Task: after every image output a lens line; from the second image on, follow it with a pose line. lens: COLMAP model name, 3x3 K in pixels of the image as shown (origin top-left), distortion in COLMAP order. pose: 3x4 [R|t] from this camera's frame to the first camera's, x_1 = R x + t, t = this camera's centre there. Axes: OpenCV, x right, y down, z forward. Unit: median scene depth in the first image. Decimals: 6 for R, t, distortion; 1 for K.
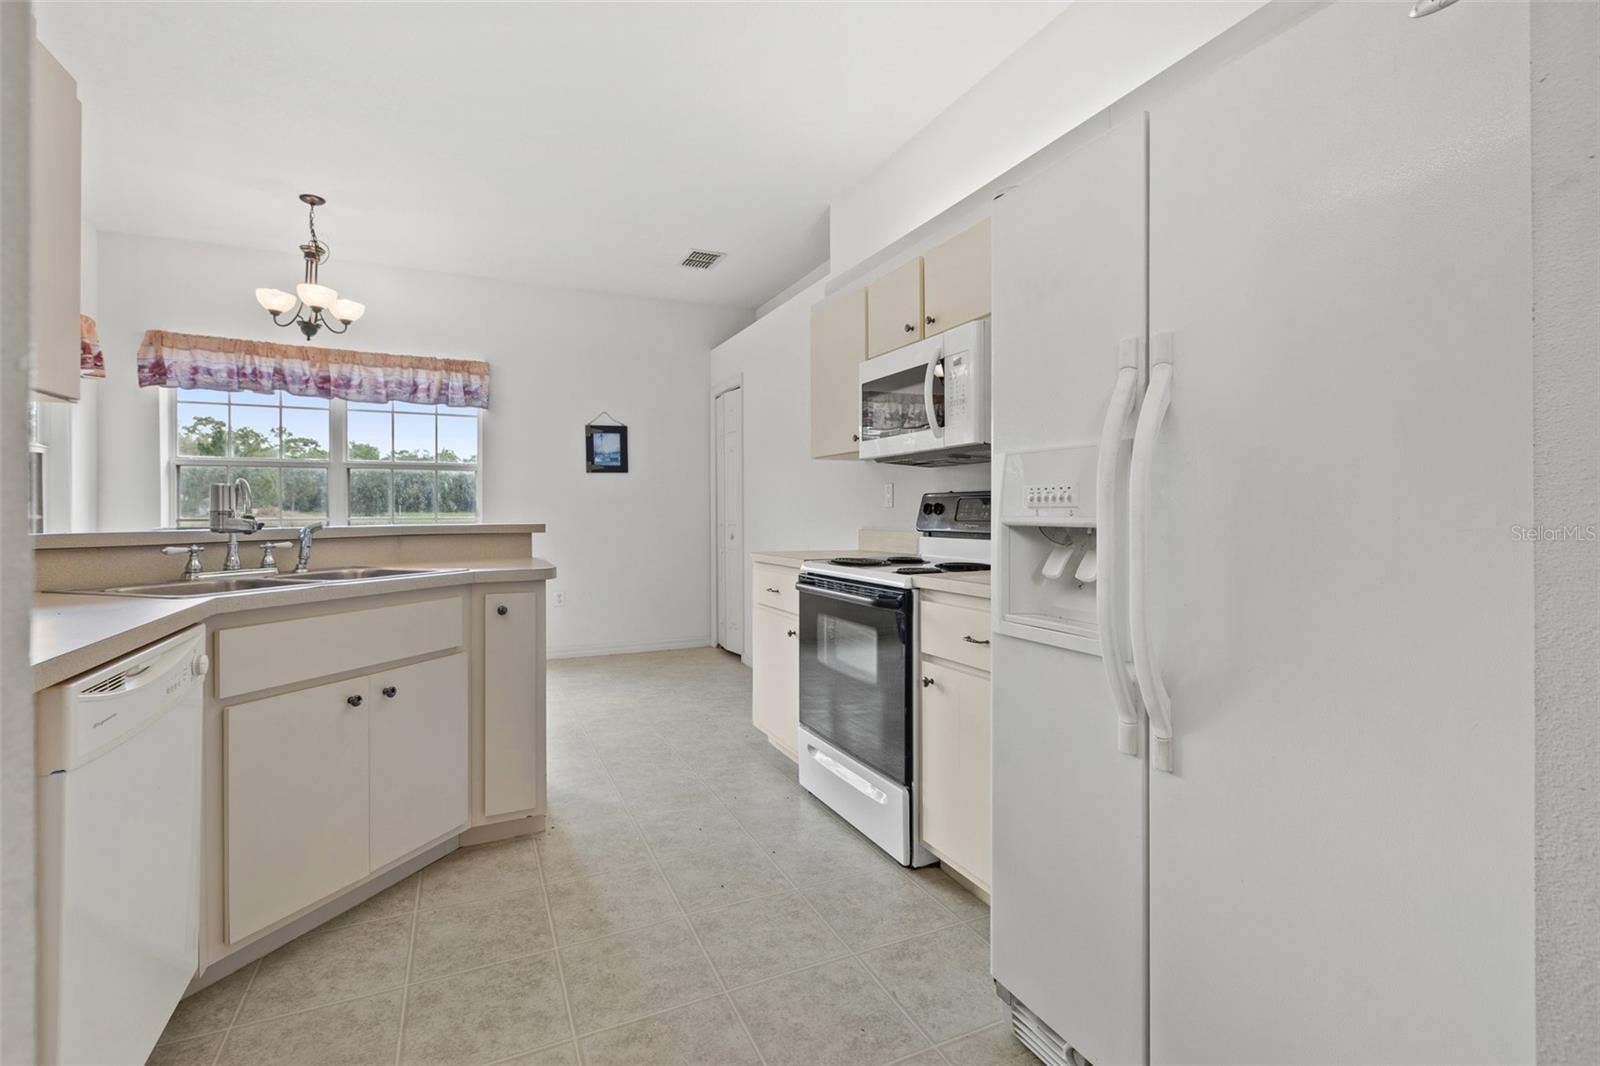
lens RADIAL K [[727.8, 0, 791.6], [0, 727.8, 502.9], [0, 0, 1]] dist [0.002540, -0.001464]
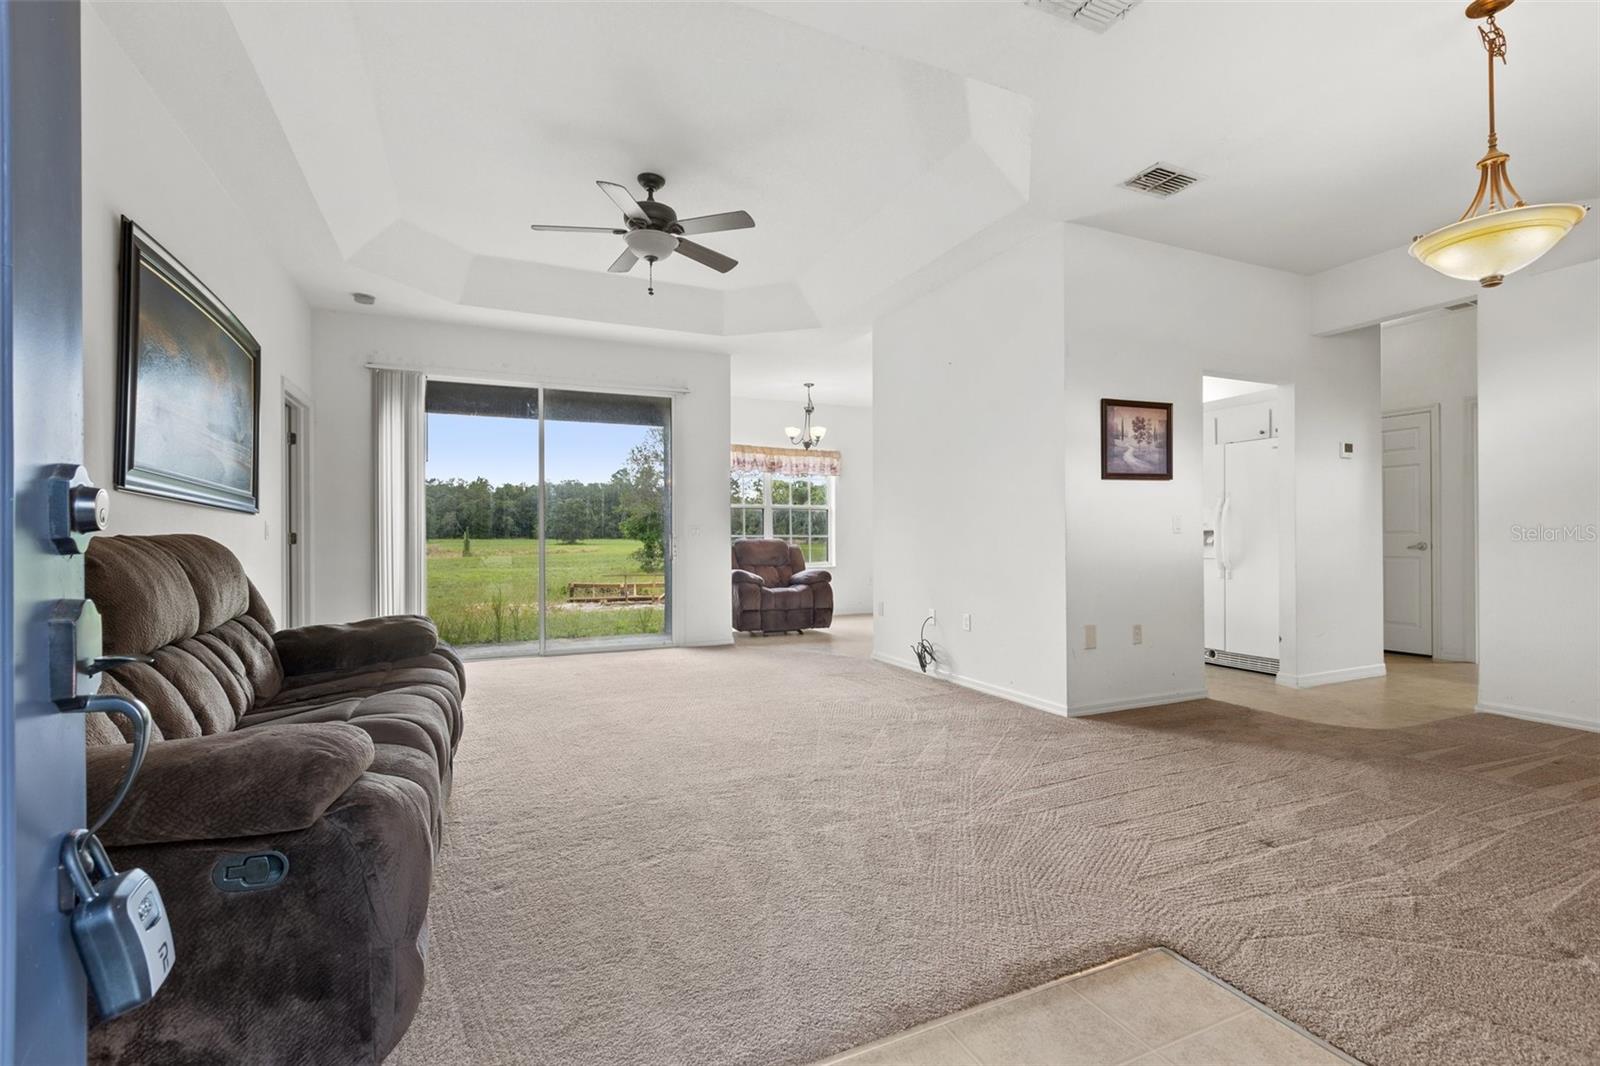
lens RADIAL K [[727.8, 0, 802.8], [0, 727.8, 536.6], [0, 0, 1]] dist [0.002540, -0.001464]
pose [[0.999991, -0.000634, 0.004239, -0.563342], [0.000593, 0.999953, 0.009669, 0.005203], [-0.004245, -0.009666, 0.999944, -0.921726]]
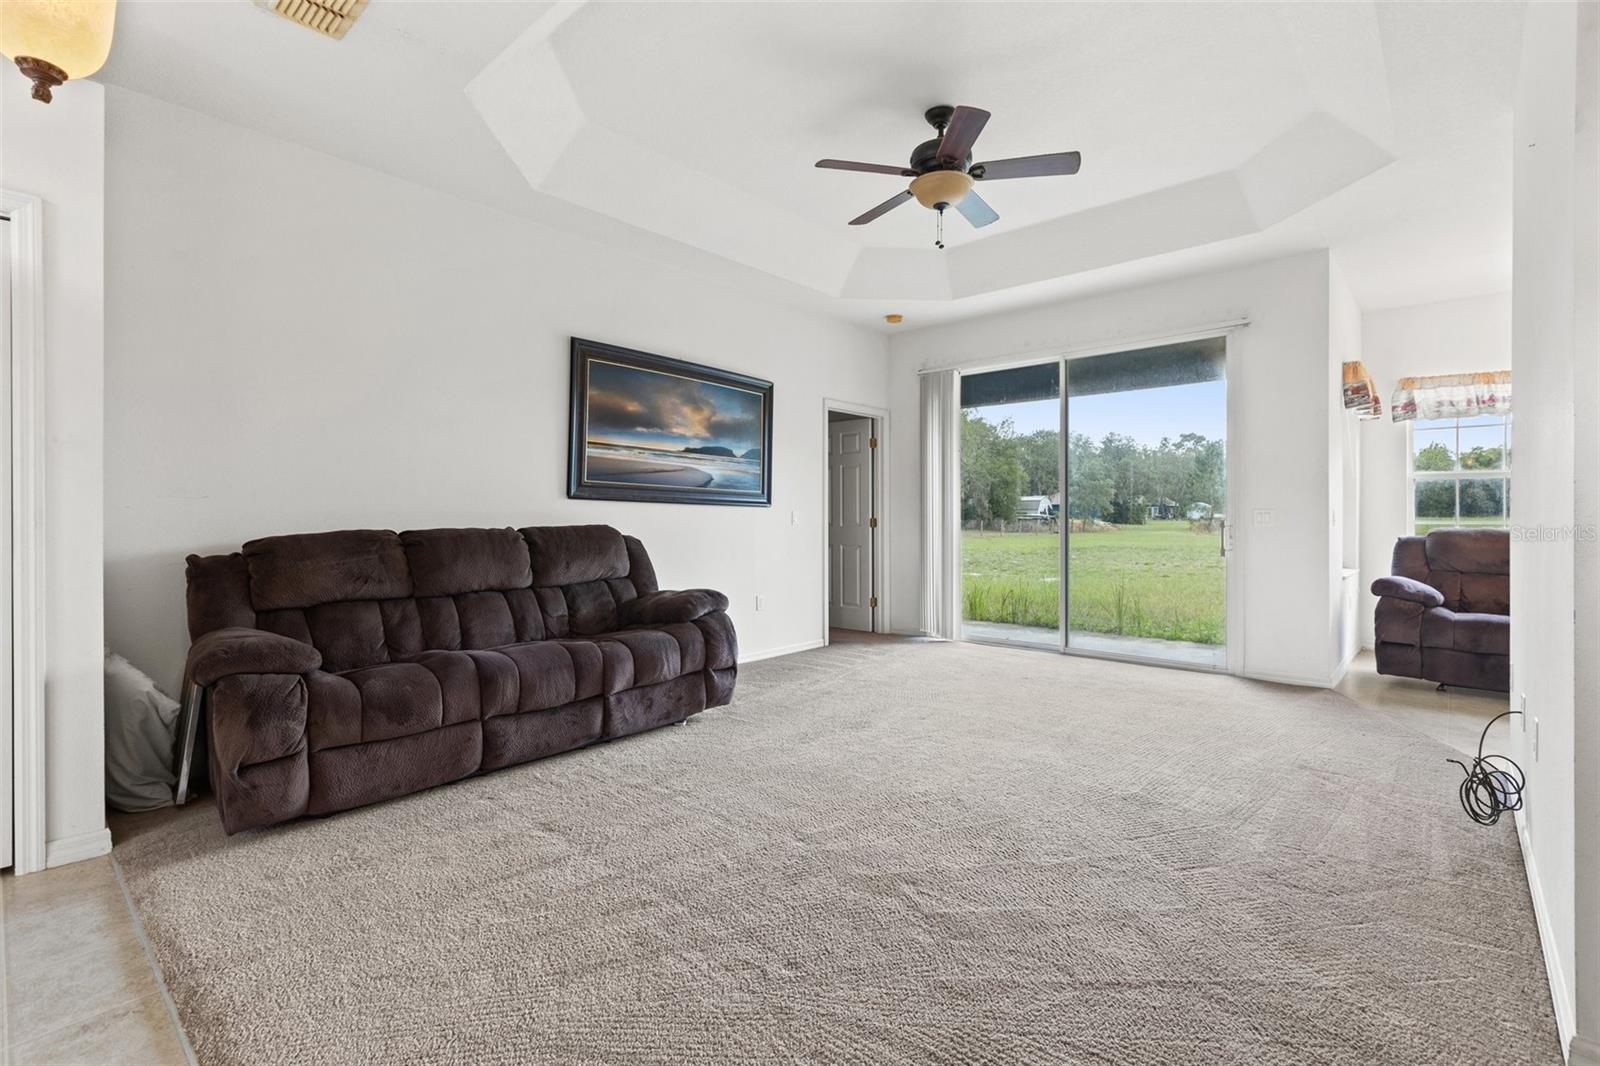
lens RADIAL K [[727.8, 0, 807.0], [0, 727.8, 521.0], [0, 0, 1]] dist [0.002540, -0.001464]
pose [[0.408262, 0.006912, -0.912839, -0.106360], [0.009590, 0.999884, 0.011860, -0.004592], [0.912814, -0.013596, 0.408148, -0.479274]]
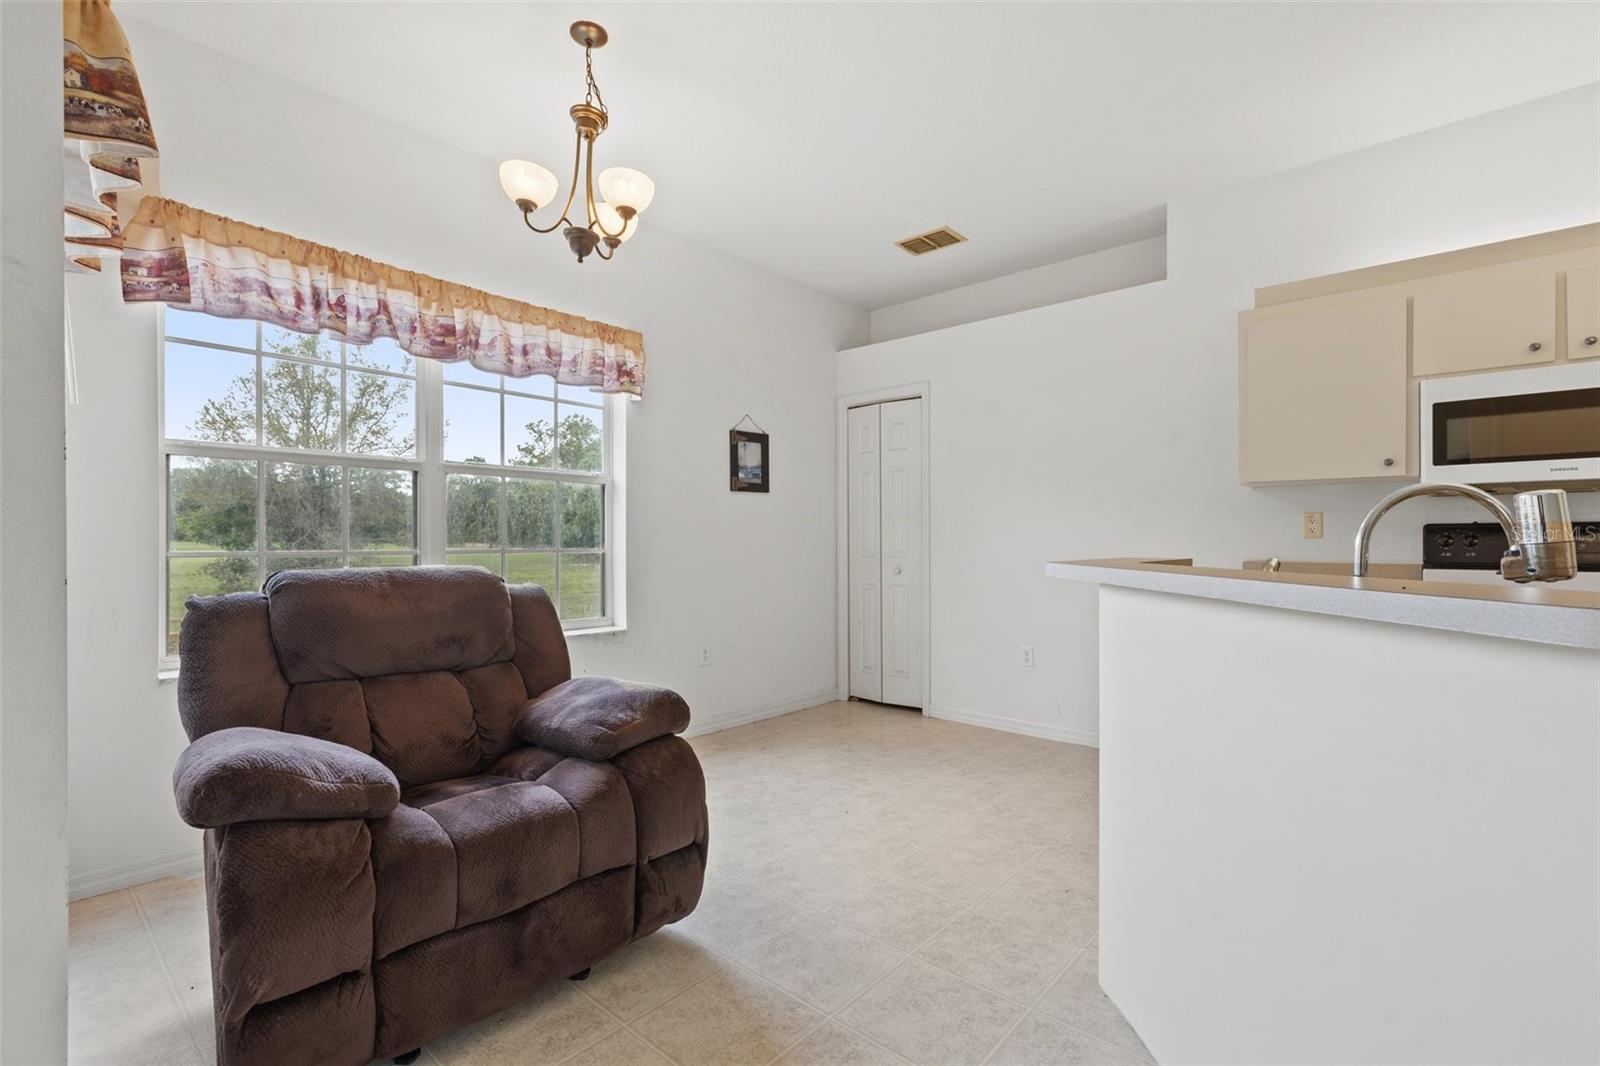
lens RADIAL K [[727.8, 0, 809.7], [0, 727.8, 535.7], [0, 0, 1]] dist [0.002540, -0.001464]
pose [[0.911141, 0.003520, 0.412079, -0.608251], [-0.005666, 0.999976, 0.003987, 0.002955], [-0.412055, -0.005967, 0.911139, 0.297480]]
